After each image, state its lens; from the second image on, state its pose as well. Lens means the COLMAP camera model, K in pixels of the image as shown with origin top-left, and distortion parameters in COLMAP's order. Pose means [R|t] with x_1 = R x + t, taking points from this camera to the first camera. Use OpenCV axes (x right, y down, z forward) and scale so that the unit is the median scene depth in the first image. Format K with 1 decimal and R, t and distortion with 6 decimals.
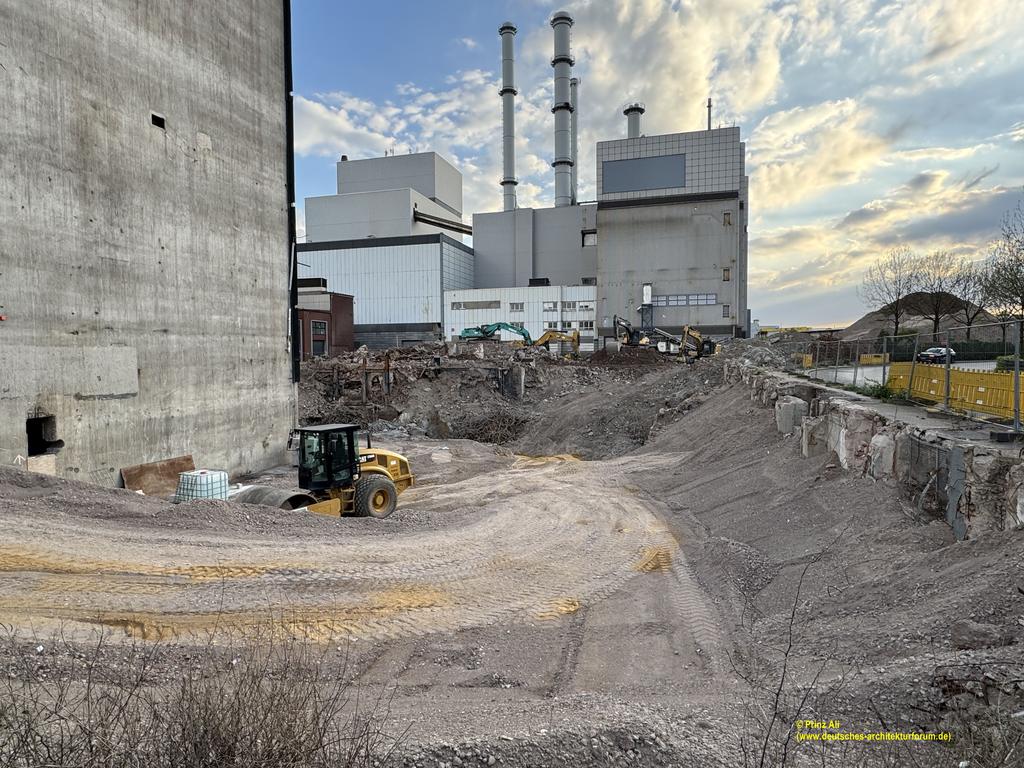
lens RADIAL K [[598.2, 0, 509.9], [0, 598.2, 379.3], [0, 0, 1]] dist [0.000889, 0.000276]
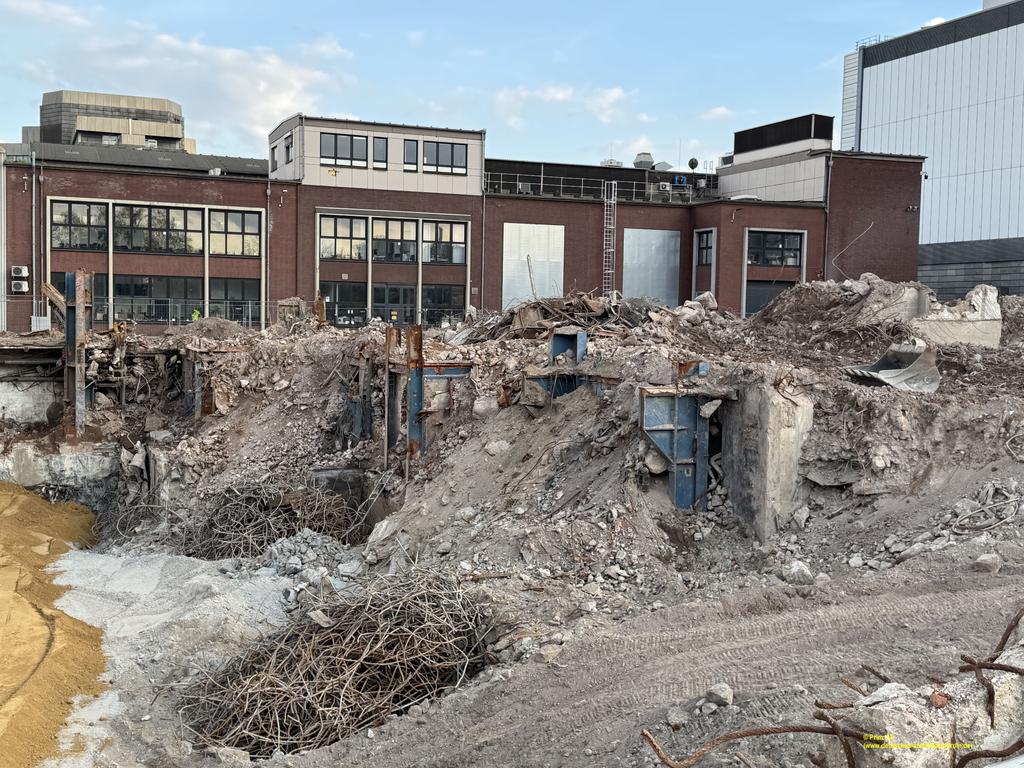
lens RADIAL K [[1199.6, 0, 511.0], [0, 1199.6, 383.3], [0, 0, 1]] dist [0.086296, 0.000000]
pose [[0.613977, 0.064362, -0.786695, 0.175697], [-0.055975, 0.997711, 0.037941, -0.019579], [0.787337, 0.020741, 0.616174, 0.384552]]
